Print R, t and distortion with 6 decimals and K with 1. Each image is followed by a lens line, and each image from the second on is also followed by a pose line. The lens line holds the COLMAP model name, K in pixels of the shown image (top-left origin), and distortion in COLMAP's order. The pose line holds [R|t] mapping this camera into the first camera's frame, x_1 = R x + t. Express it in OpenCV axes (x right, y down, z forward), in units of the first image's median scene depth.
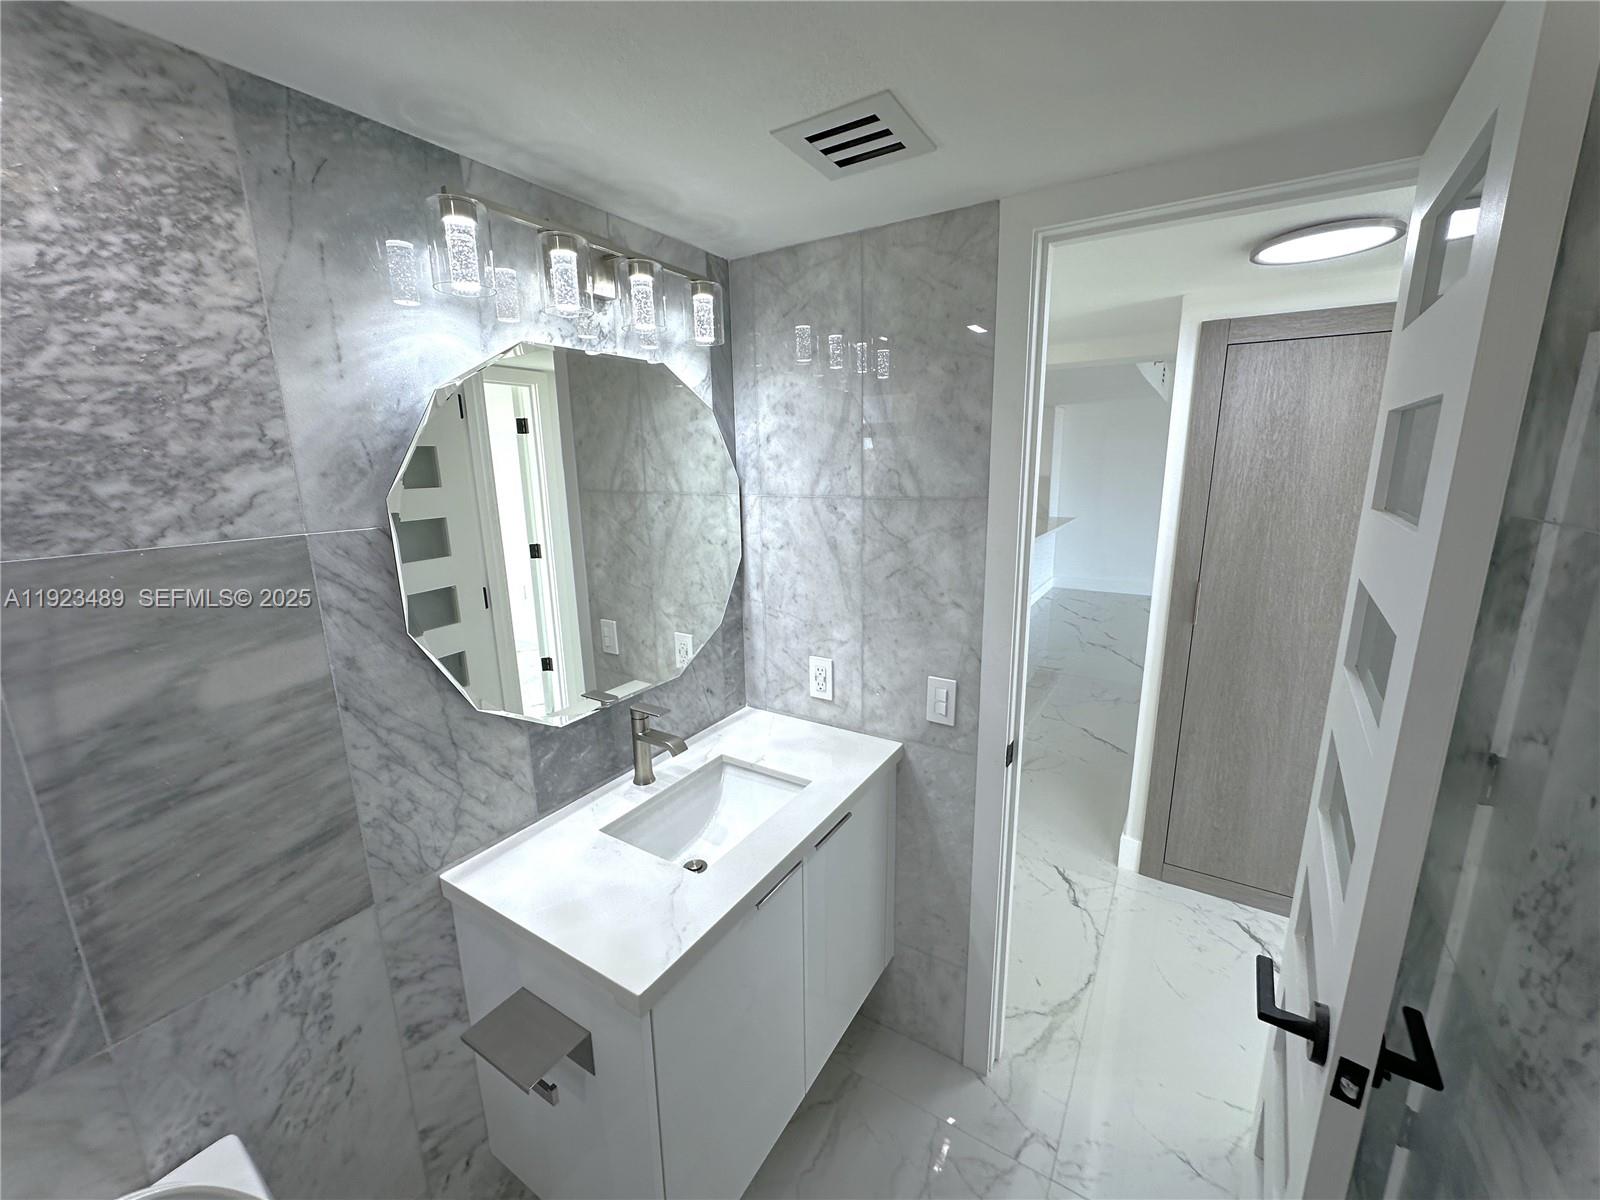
lens RADIAL K [[640.9, 0, 796.4], [0, 640.9, 599.8], [0, 0, 1]] dist [-0.000802, -0.000590]
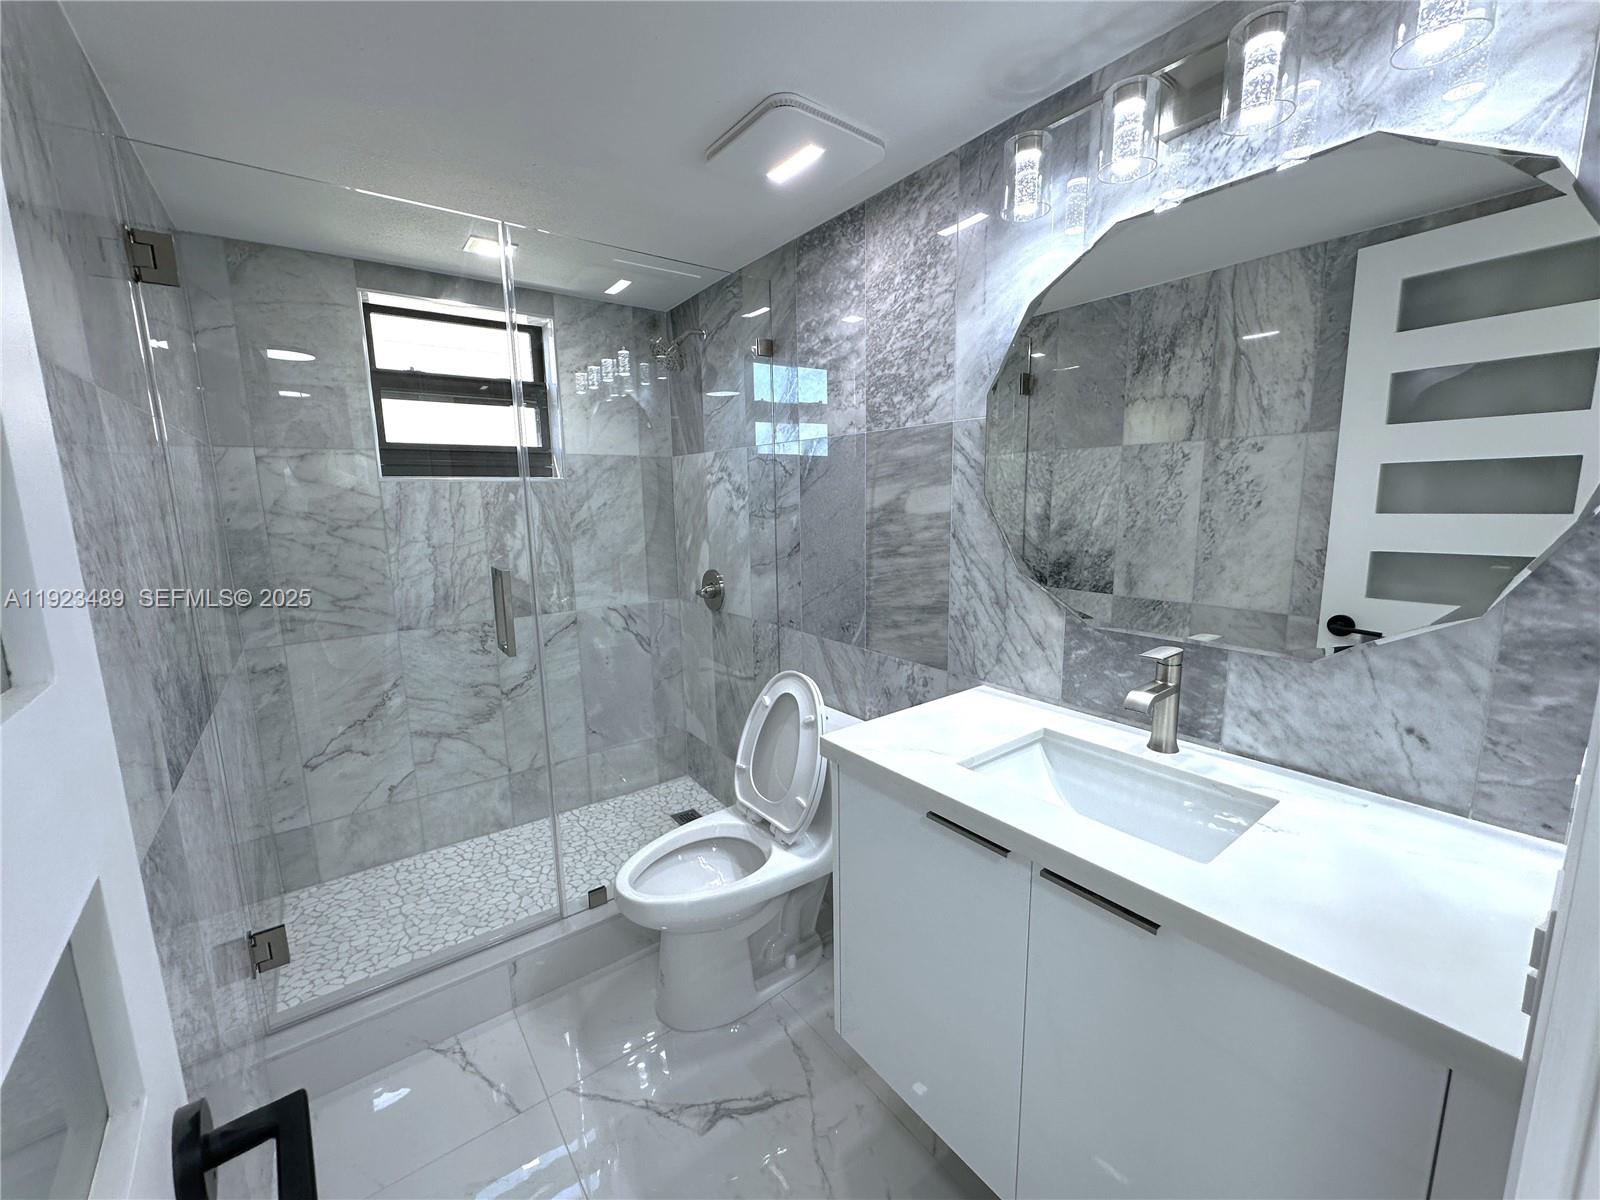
lens RADIAL K [[640.9, 0, 800.3], [0, 640.9, 600.5], [0, 0, 1]] dist [-0.000802, -0.000590]
pose [[-0.355929, 0.173462, -0.918273, 0.988967], [-0.182035, 0.950930, 0.250189, -0.004638], [0.916612, 0.256207, -0.306887, 1.297037]]
